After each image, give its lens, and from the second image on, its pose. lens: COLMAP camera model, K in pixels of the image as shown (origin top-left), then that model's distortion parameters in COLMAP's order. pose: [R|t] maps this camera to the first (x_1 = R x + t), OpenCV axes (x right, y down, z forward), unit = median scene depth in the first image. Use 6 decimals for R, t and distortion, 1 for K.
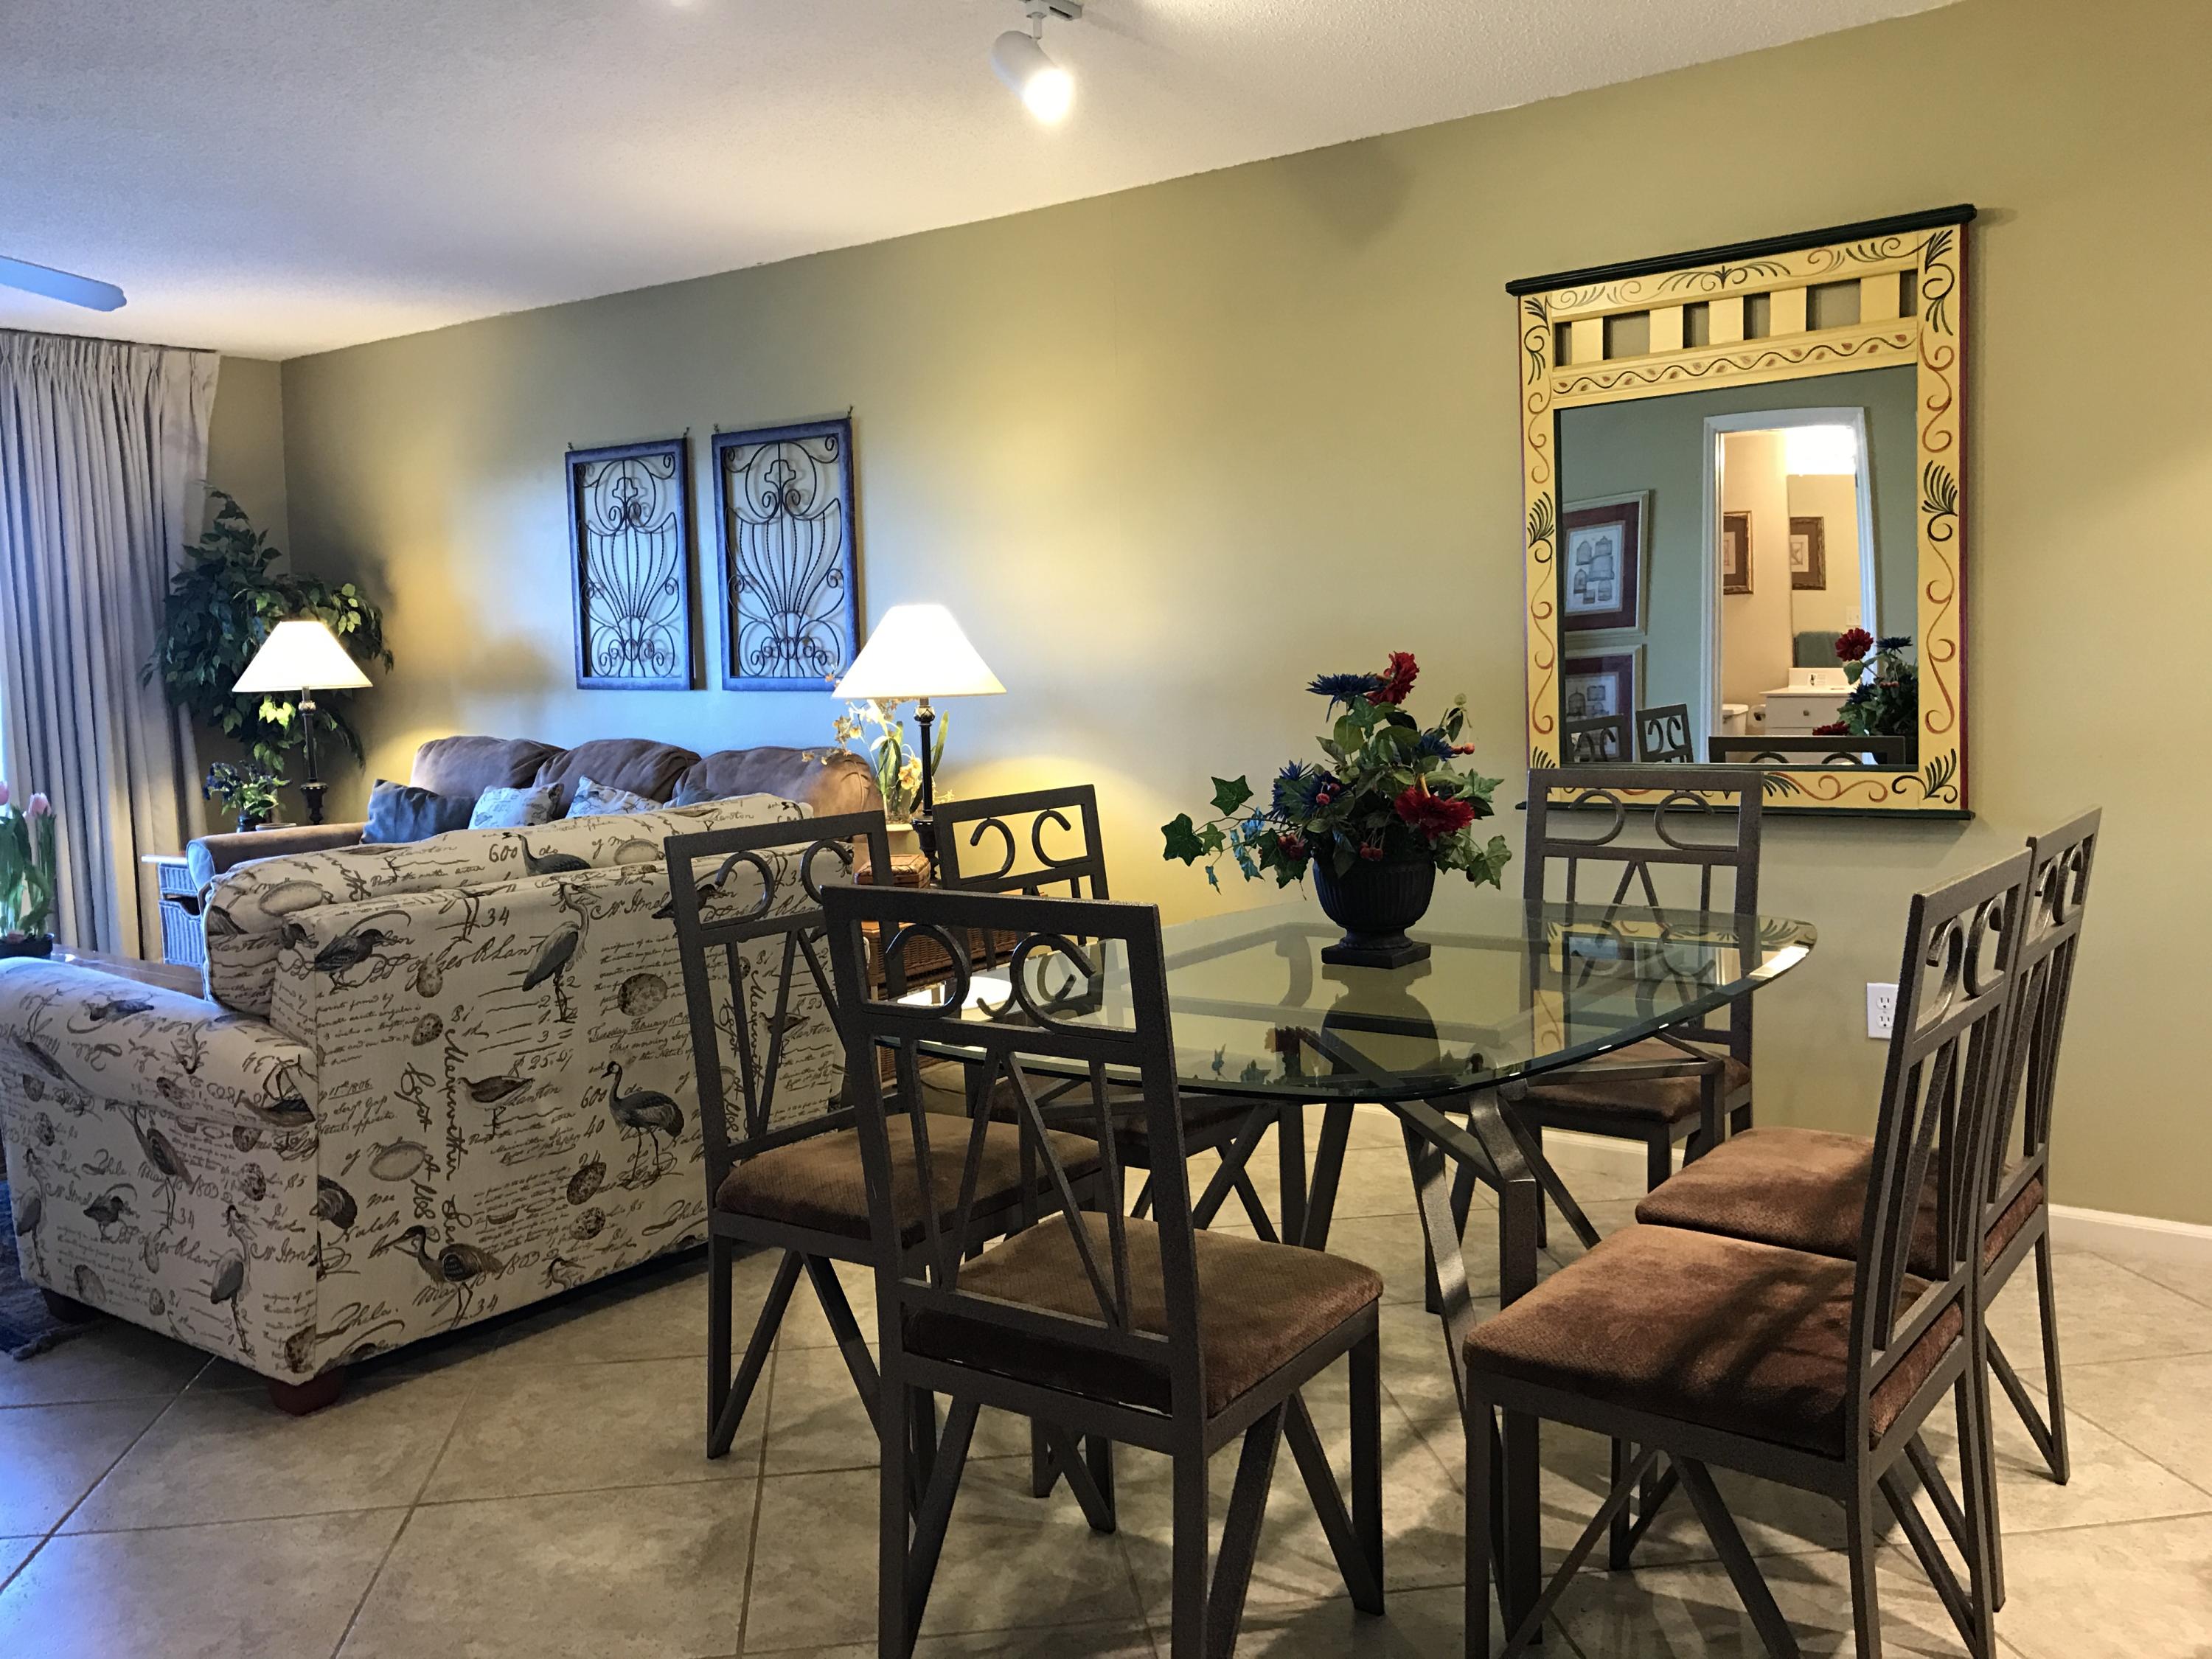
lens RADIAL K [[1819.4, 0, 1094.9], [0, 1819.4, 821.9], [0, 0, 1]] dist [0.037527, -0.049089]
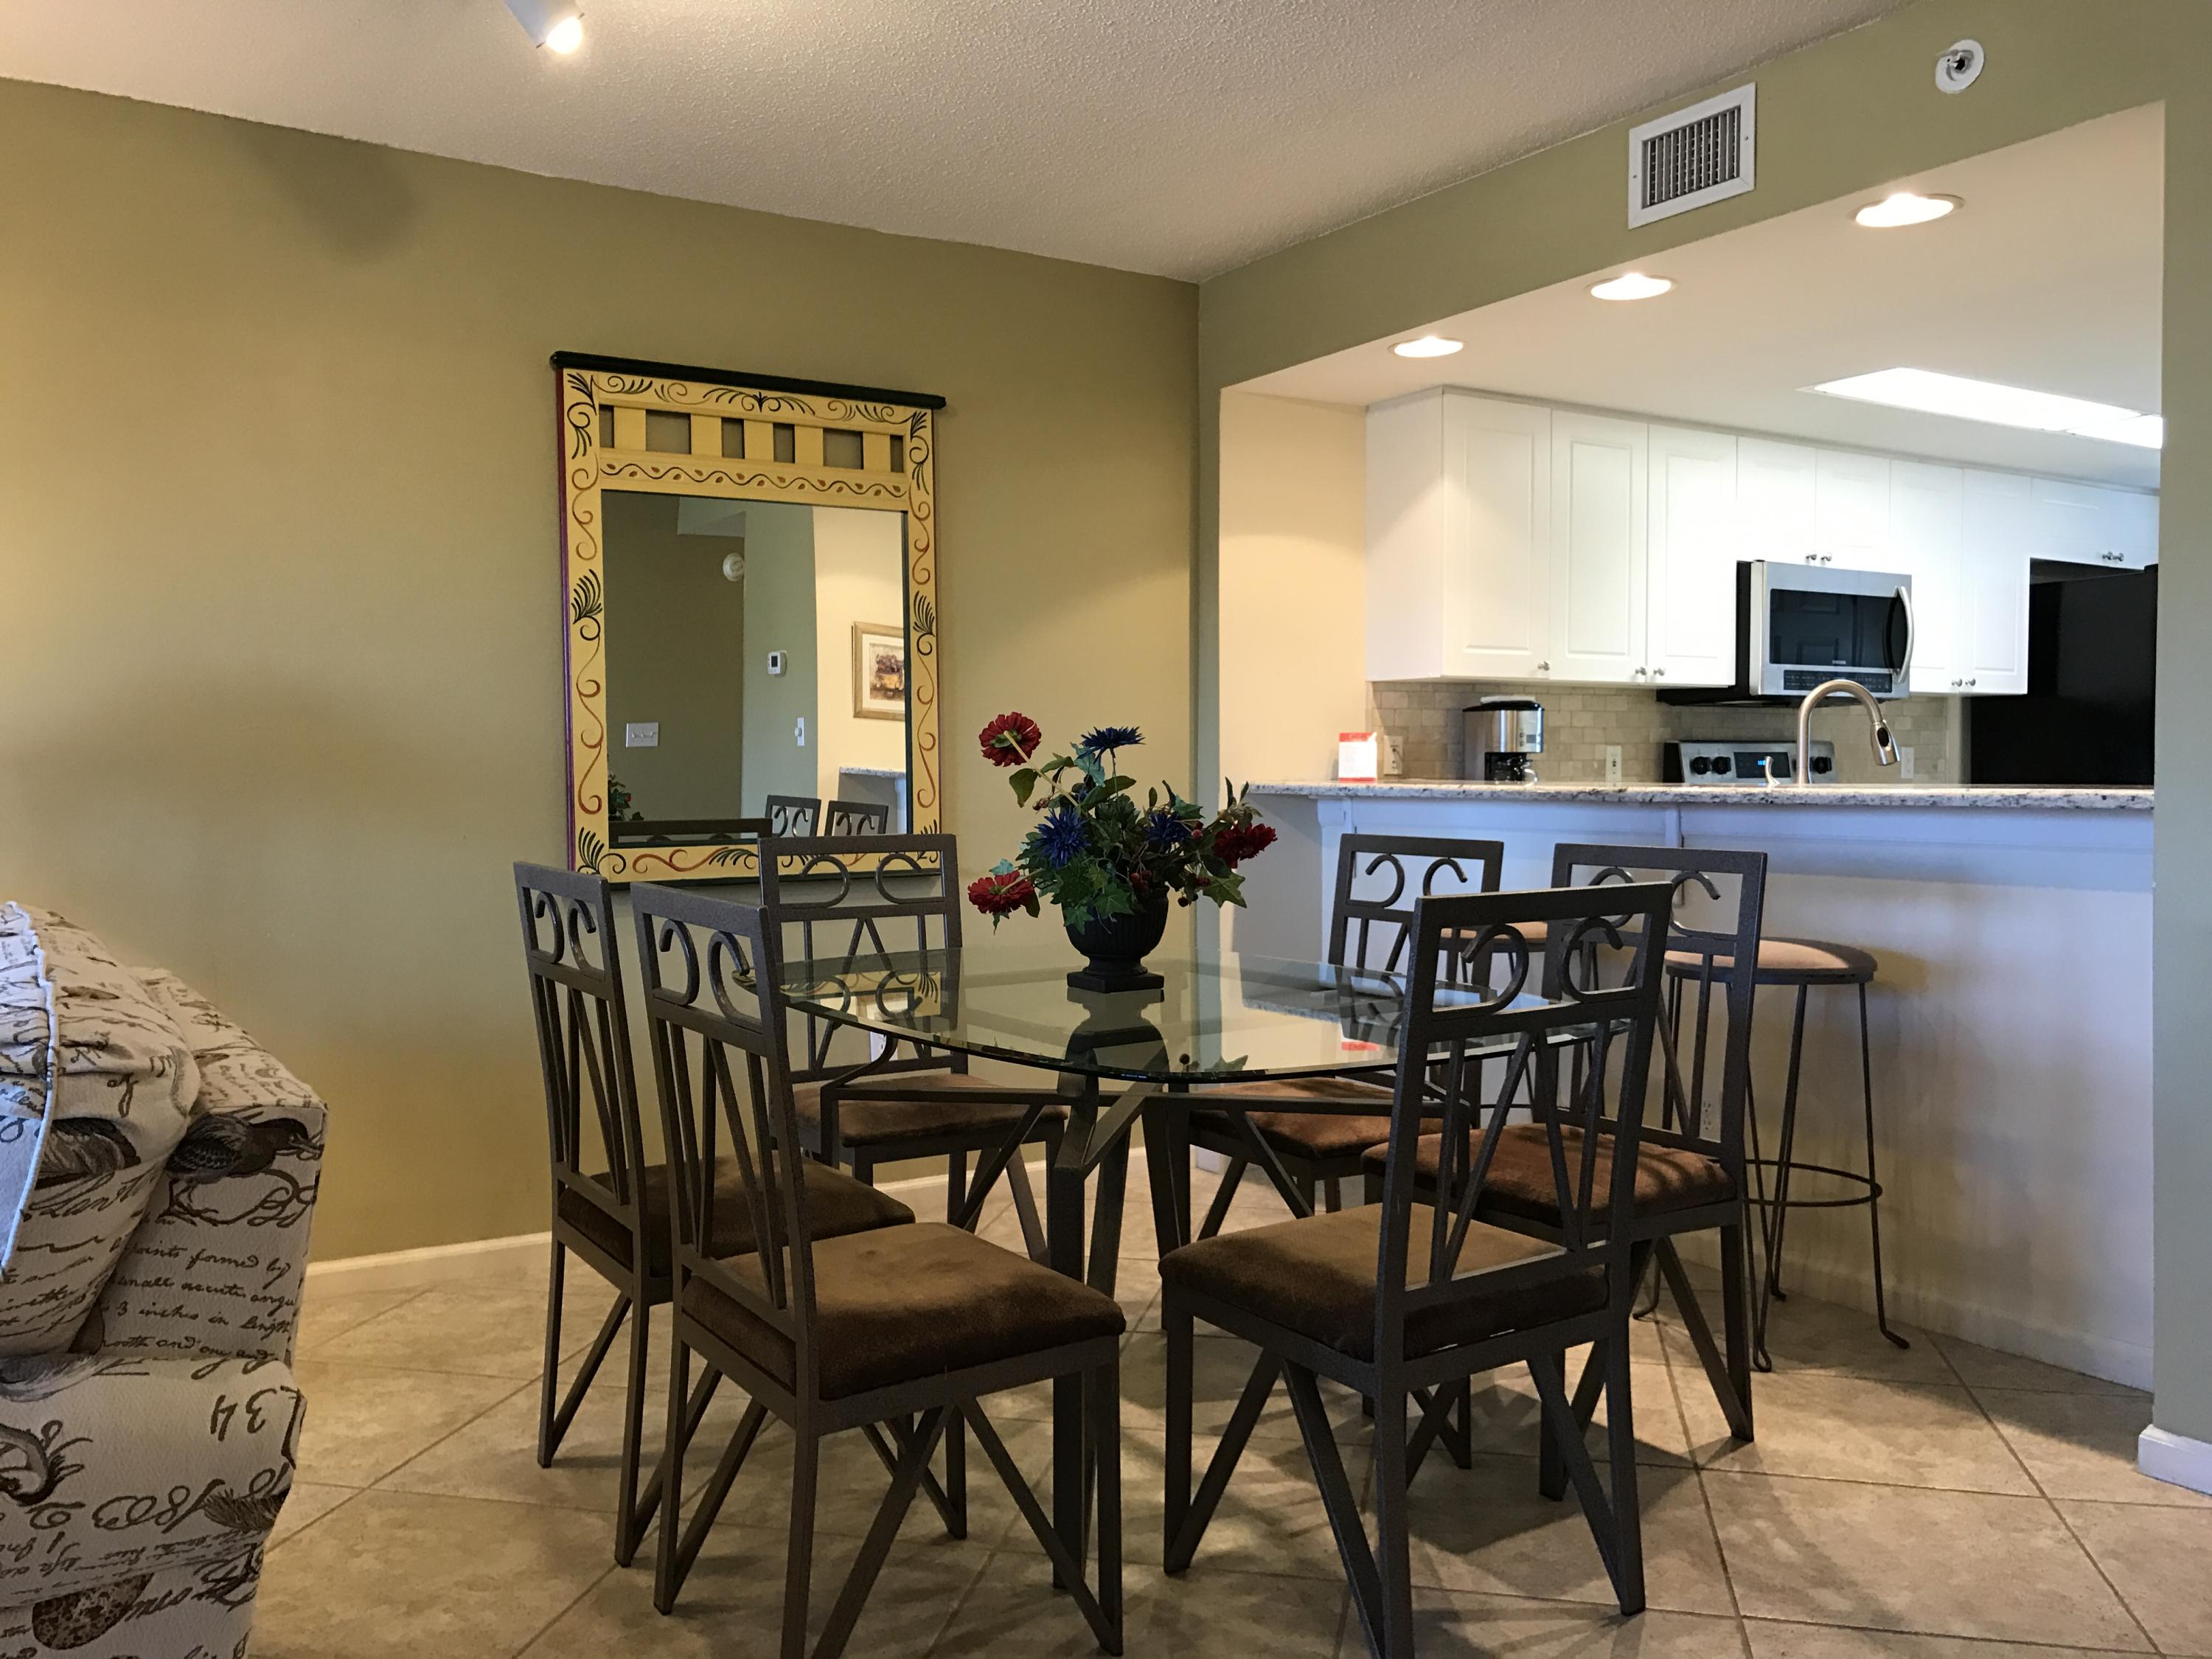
lens RADIAL K [[1819.4, 0, 1101.5], [0, 1819.4, 814.4], [0, 0, 1]] dist [0.037527, -0.049089]
pose [[0.333459, 0.001247, 0.942764, -0.515750], [0.076226, 0.996689, -0.028280, 0.000712], [-0.939678, 0.081293, 0.332260, 0.365698]]
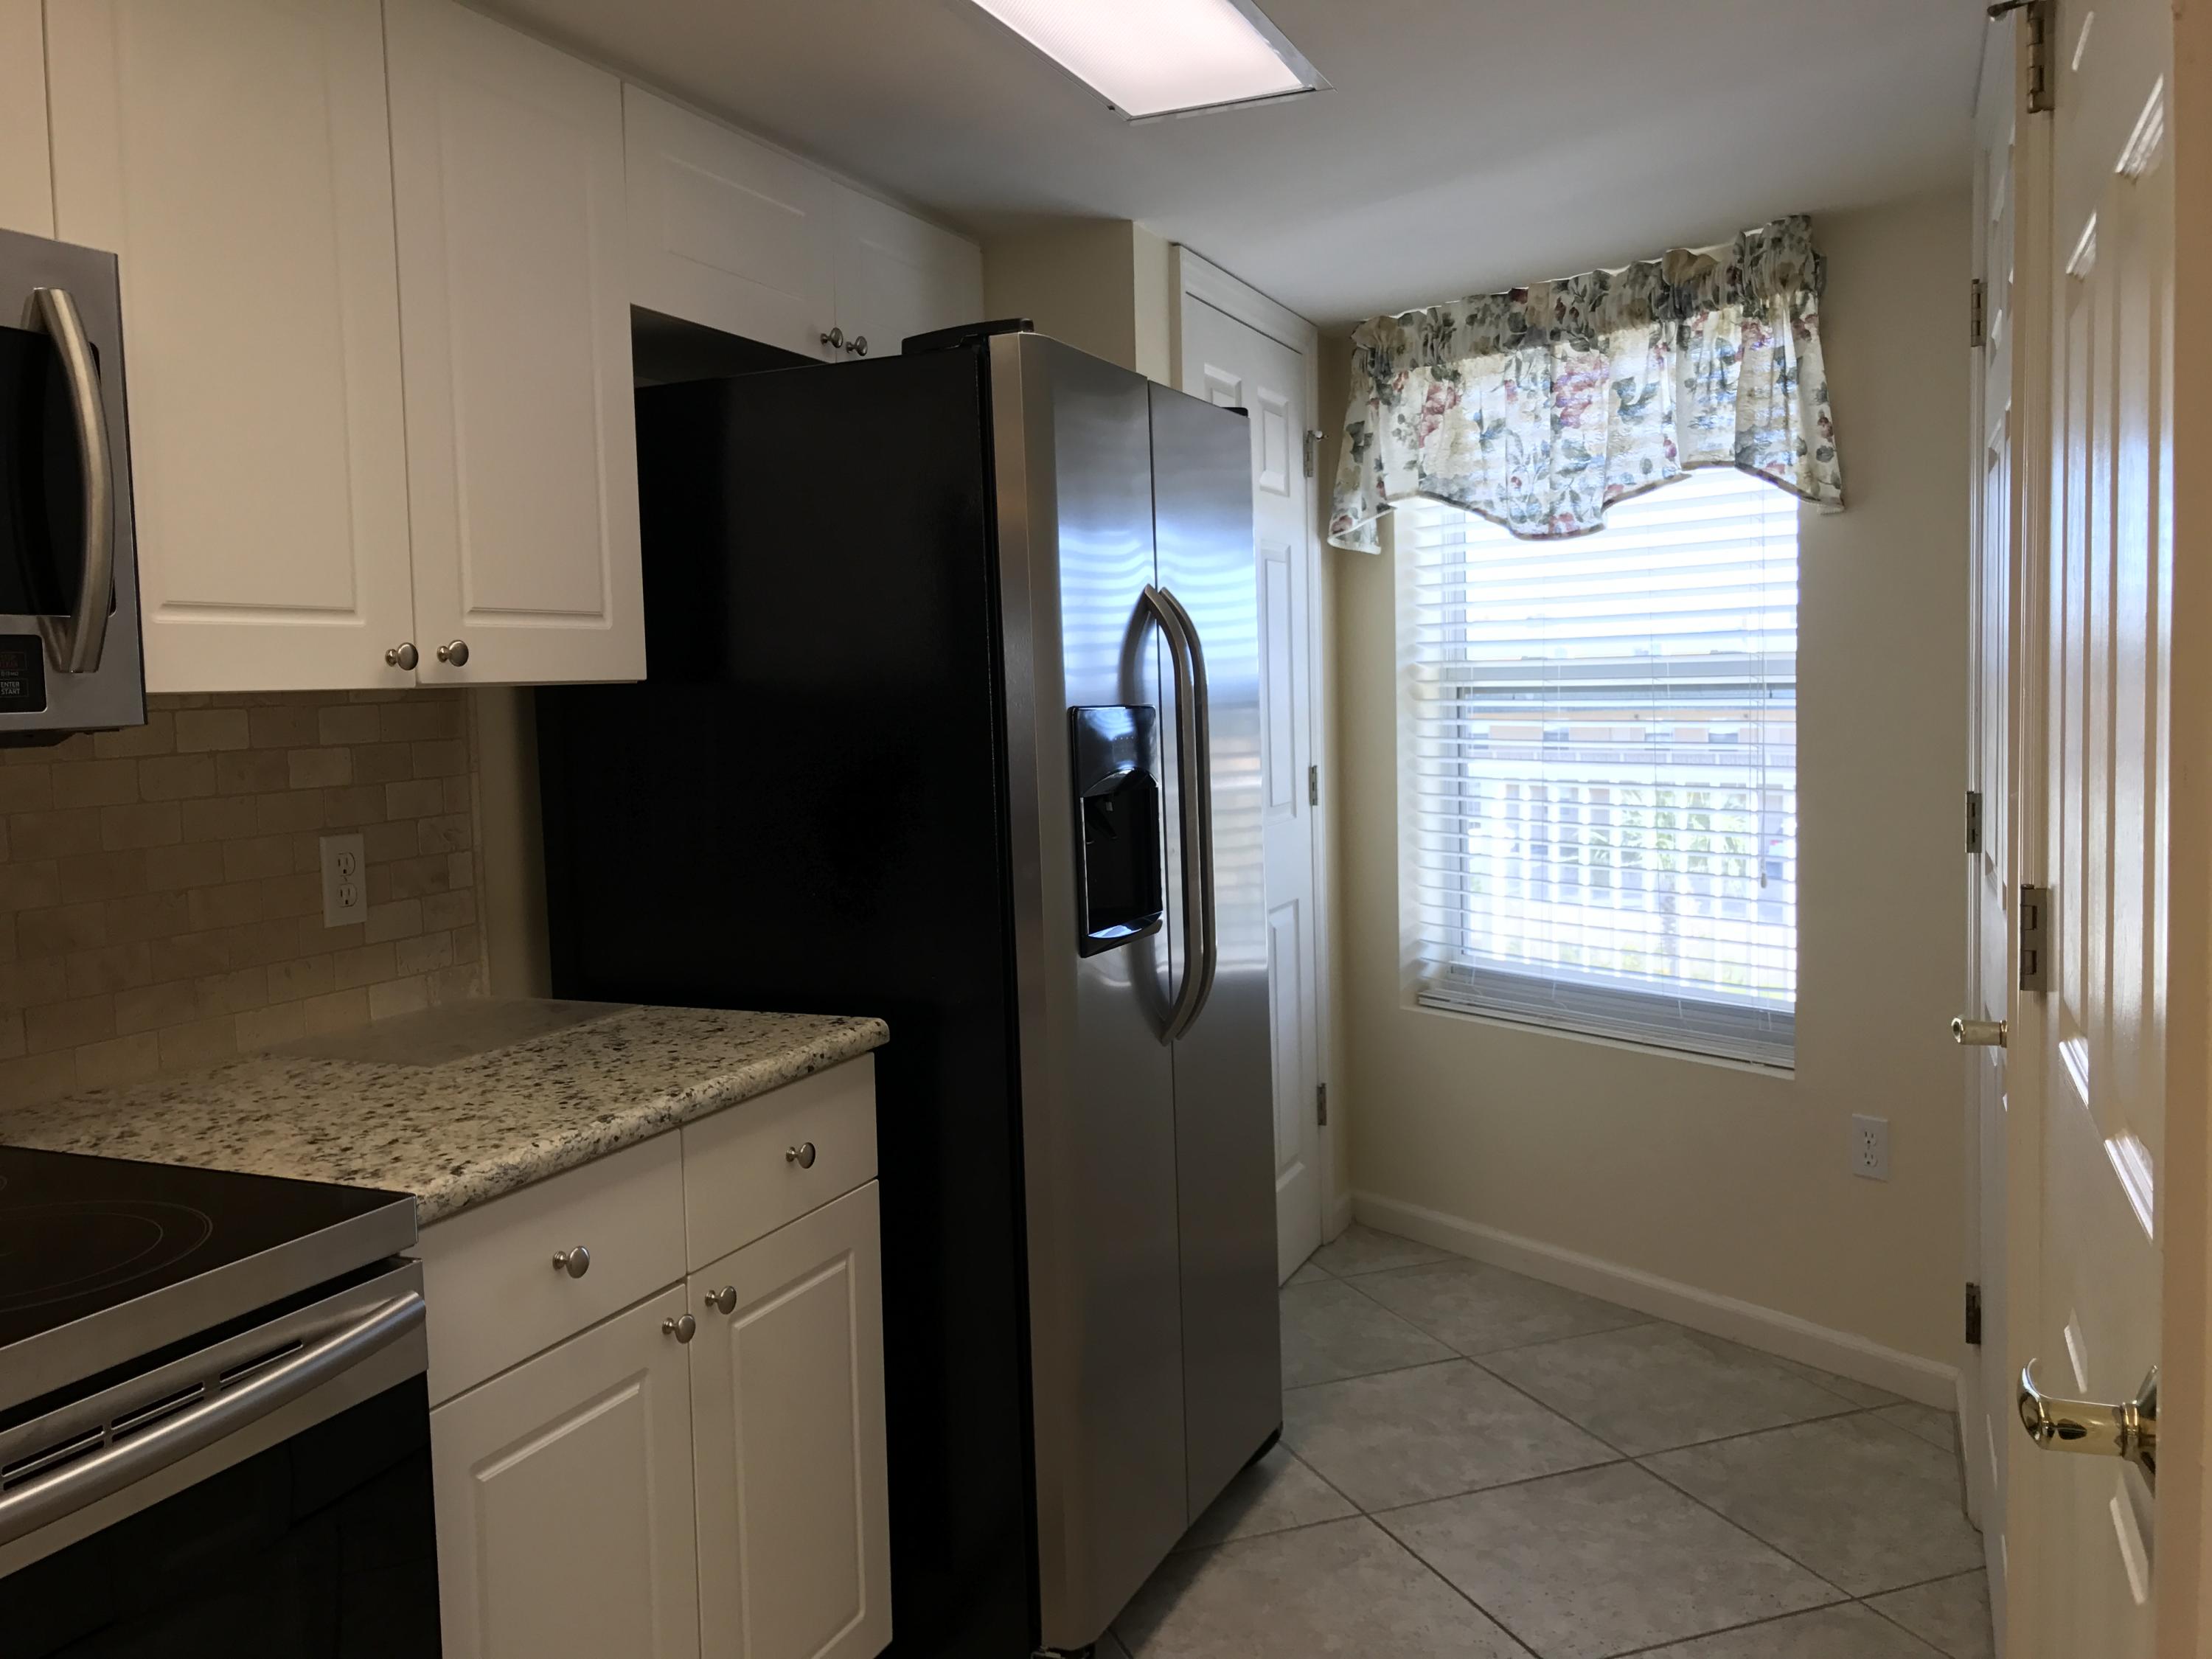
lens RADIAL K [[1819.4, 0, 1079.6], [0, 1819.4, 811.5], [0, 0, 1]] dist [0.037527, -0.049089]
pose [[-0.241582, -0.036064, 0.969710, 0.483052], [0.119483, 0.990599, 0.066607, -0.058509], [-0.962996, 0.131955, -0.235002, 0.171054]]
